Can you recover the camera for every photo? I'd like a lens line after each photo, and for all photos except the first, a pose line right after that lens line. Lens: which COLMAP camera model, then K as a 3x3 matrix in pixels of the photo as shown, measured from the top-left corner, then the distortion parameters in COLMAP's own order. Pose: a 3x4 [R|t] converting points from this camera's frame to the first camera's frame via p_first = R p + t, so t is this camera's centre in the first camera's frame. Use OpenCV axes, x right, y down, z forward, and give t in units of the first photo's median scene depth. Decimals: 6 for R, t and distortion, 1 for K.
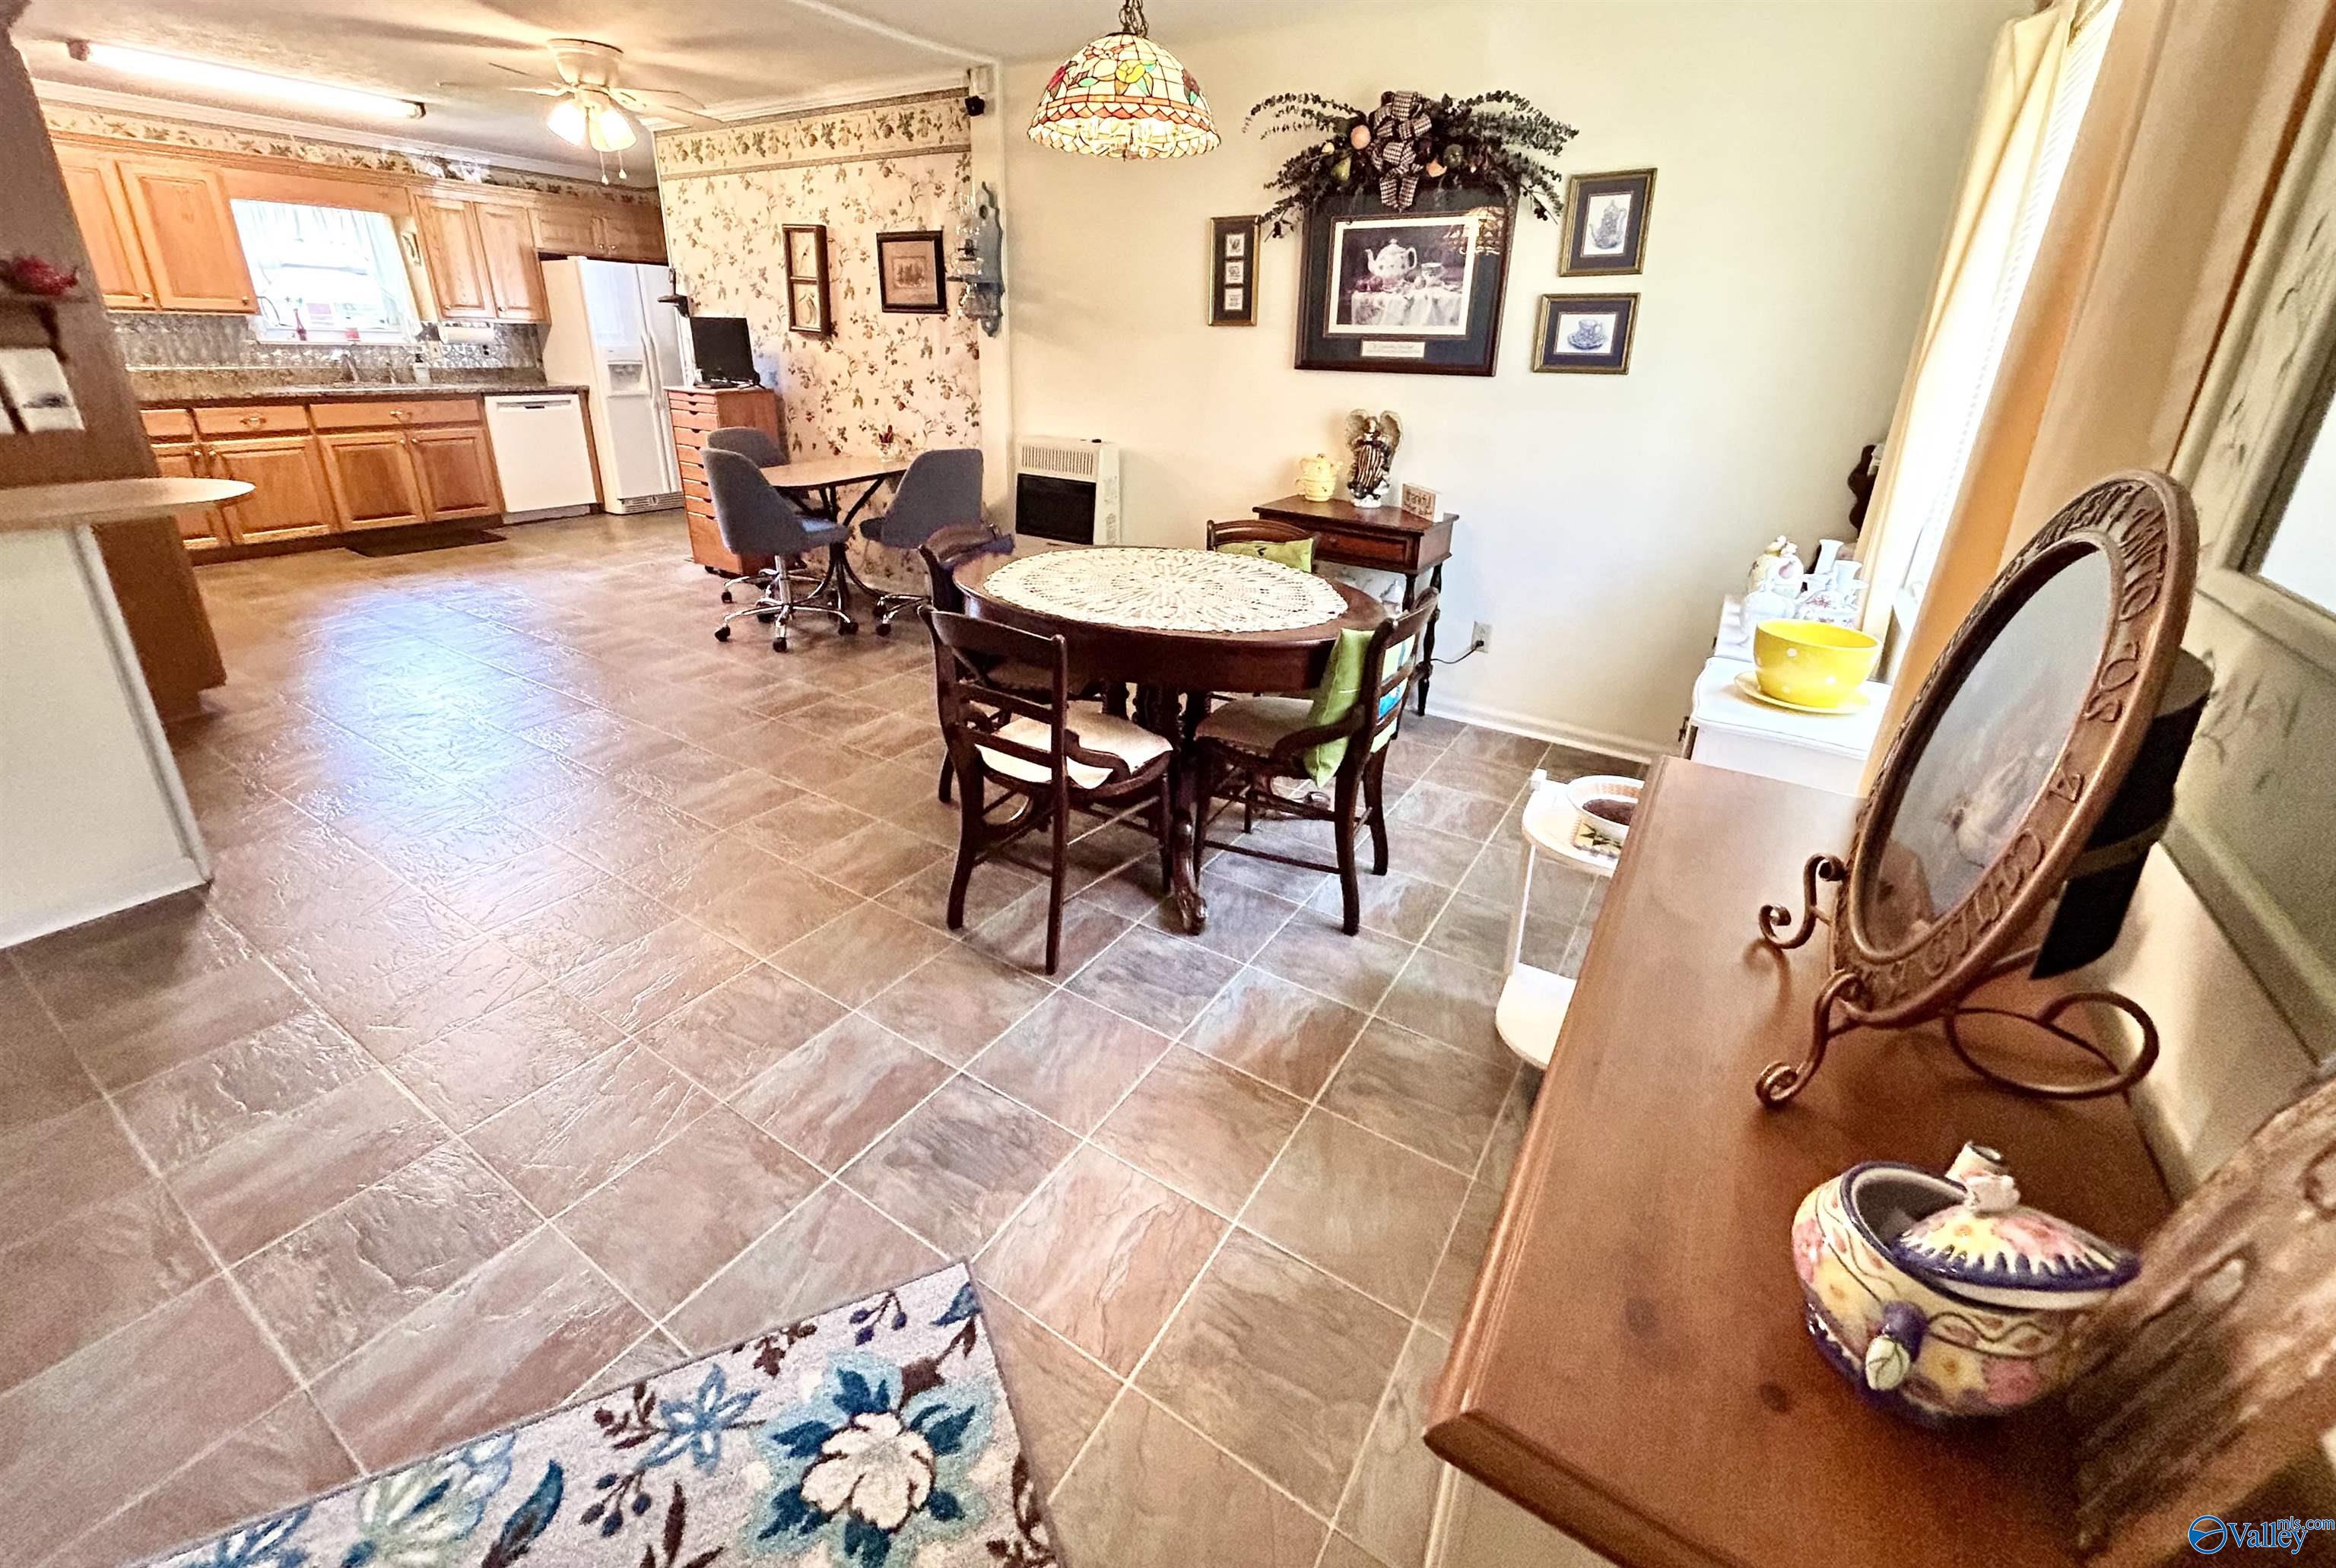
lens RADIAL K [[951.8, 0, 1172.7], [0, 951.8, 691.9], [0, 0, 1]] dist [-0.003318, 0.001623]
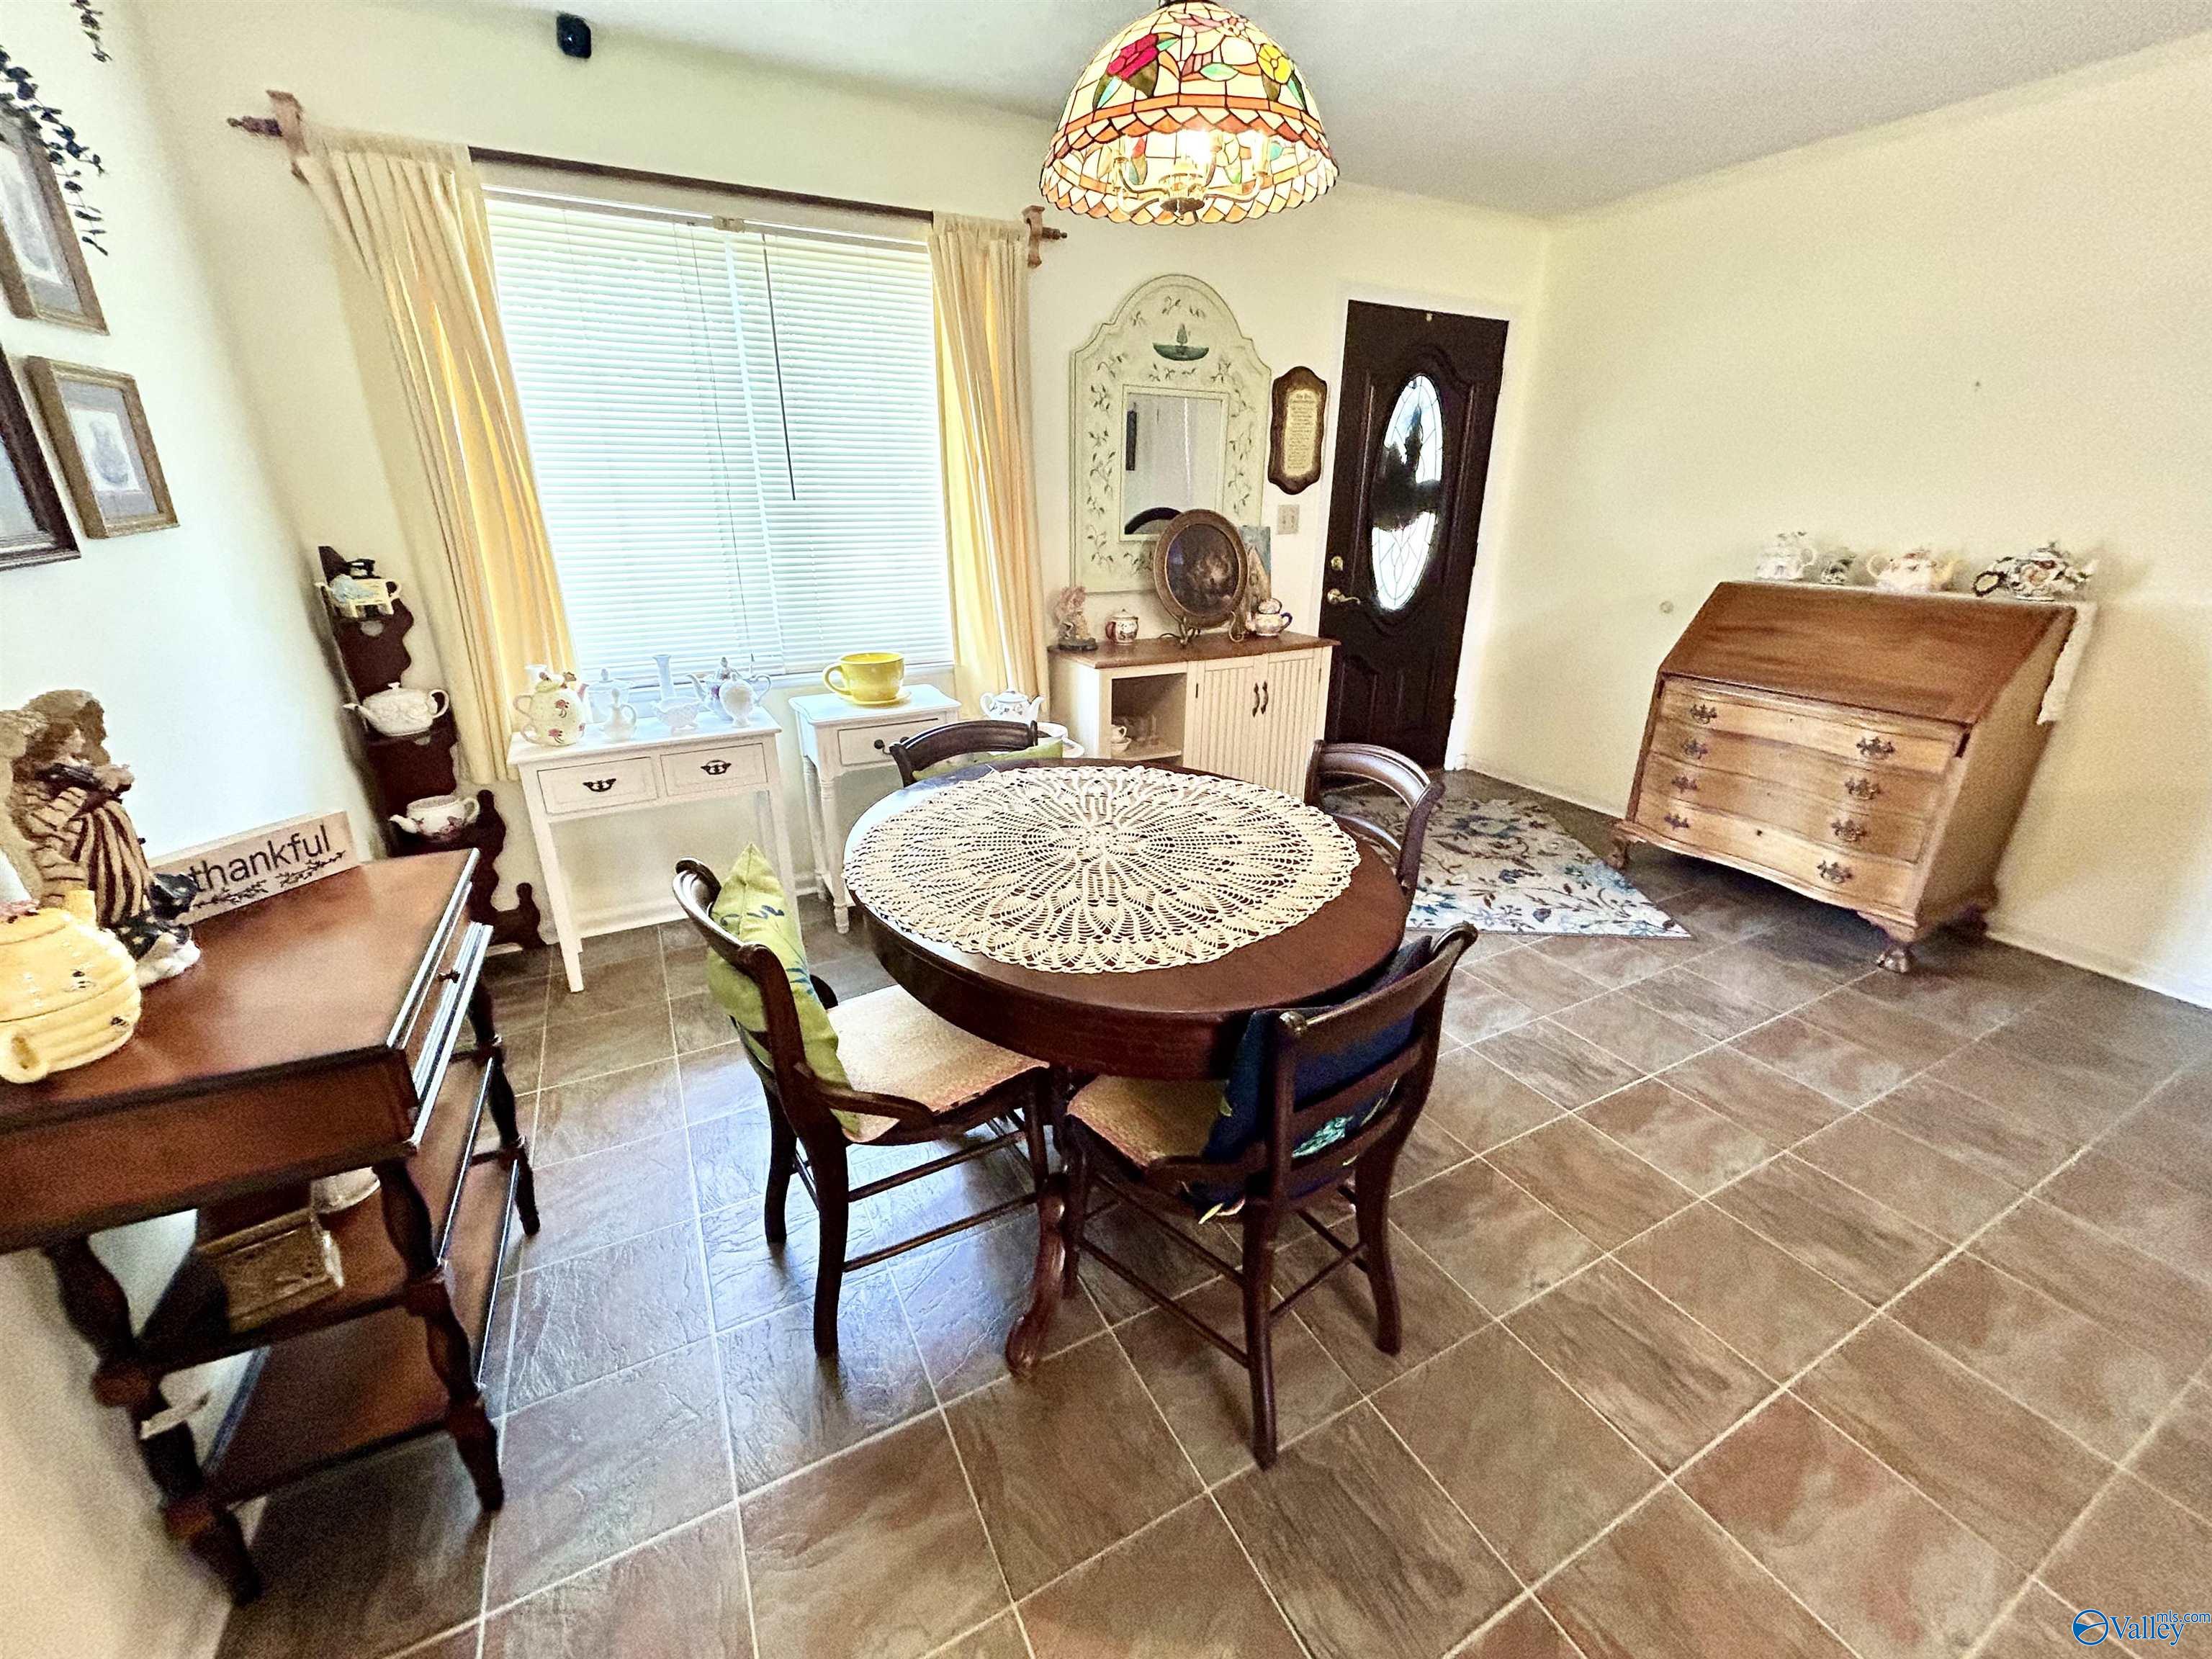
lens RADIAL K [[891.5, 0, 1105.0], [0, 891.5, 830.2], [0, 0, 1]] dist [0.000104, 0.000118]
pose [[-0.868452, -0.208626, 0.449741, -0.183793], [0.143424, 0.762638, 0.630724, -0.322670], [-0.474575, 0.612256, -0.632393, 0.846646]]
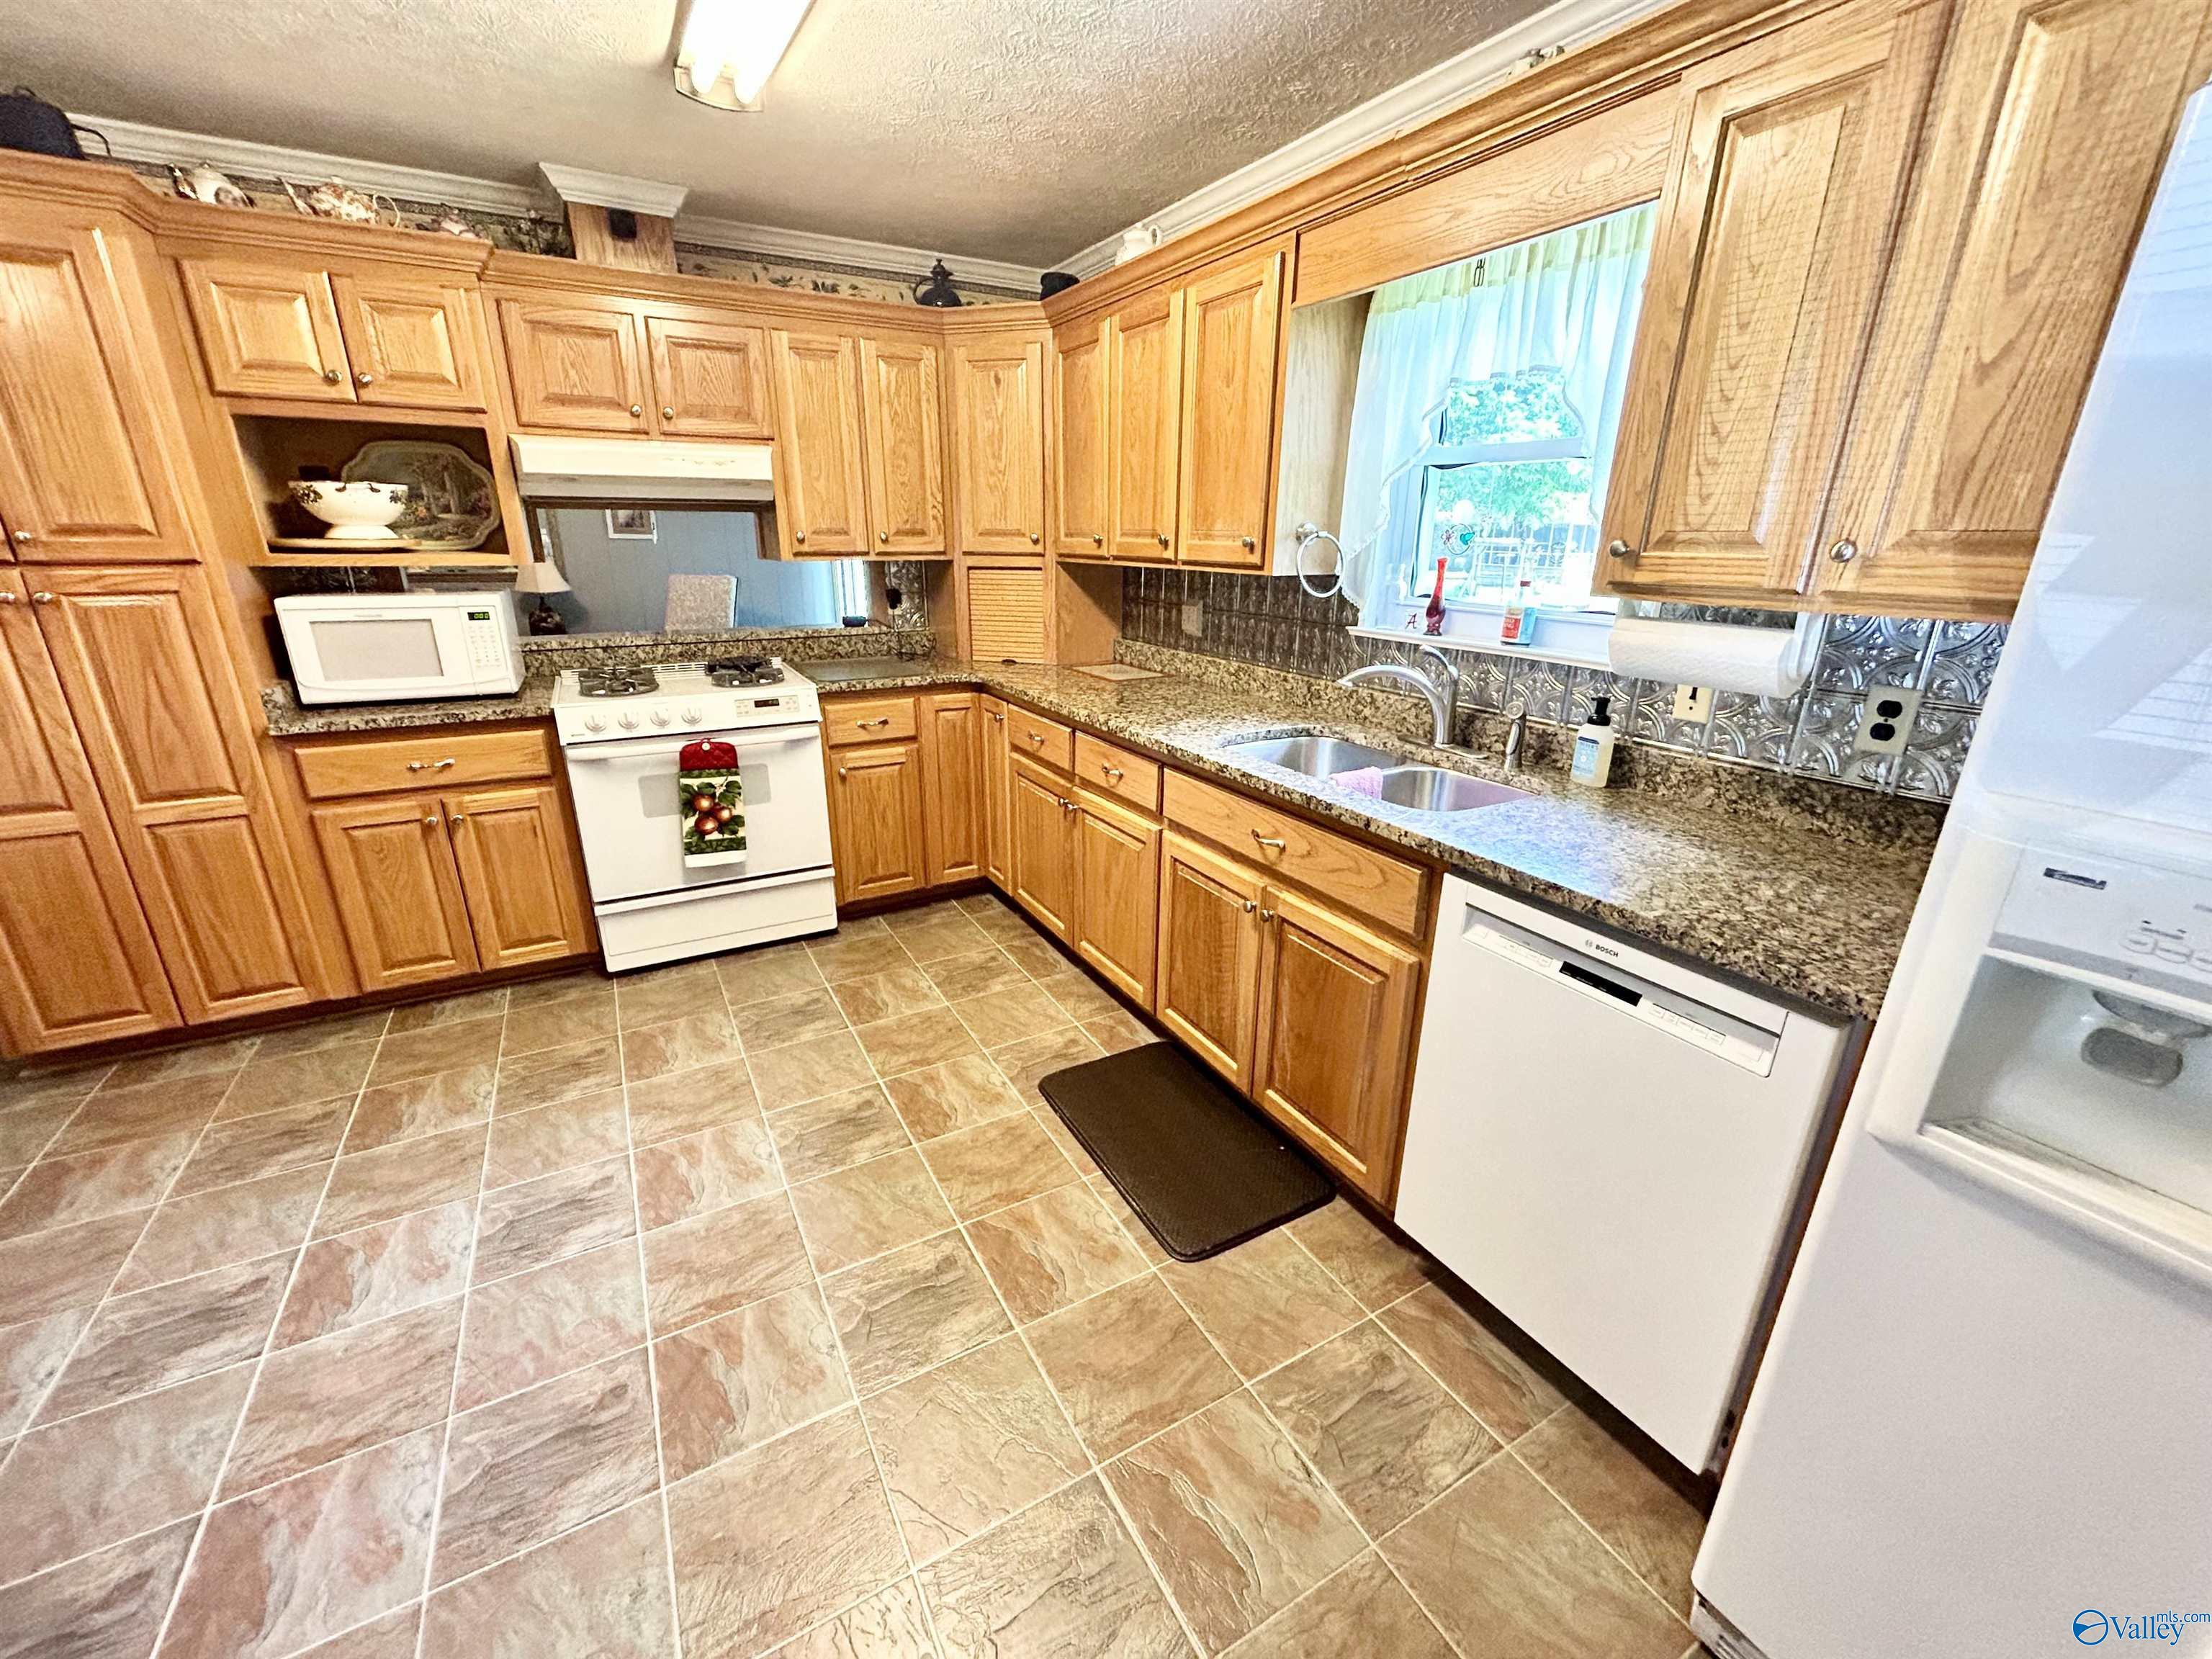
lens RADIAL K [[891.5, 0, 1105.4], [0, 891.5, 831.4], [0, 0, 1]] dist [0.000104, 0.000118]
pose [[-0.470548, 0.248344, -0.846705, -0.695977], [-0.330371, 0.840193, 0.430035, -0.589114], [0.818193, 0.482079, -0.313306, 1.477198]]
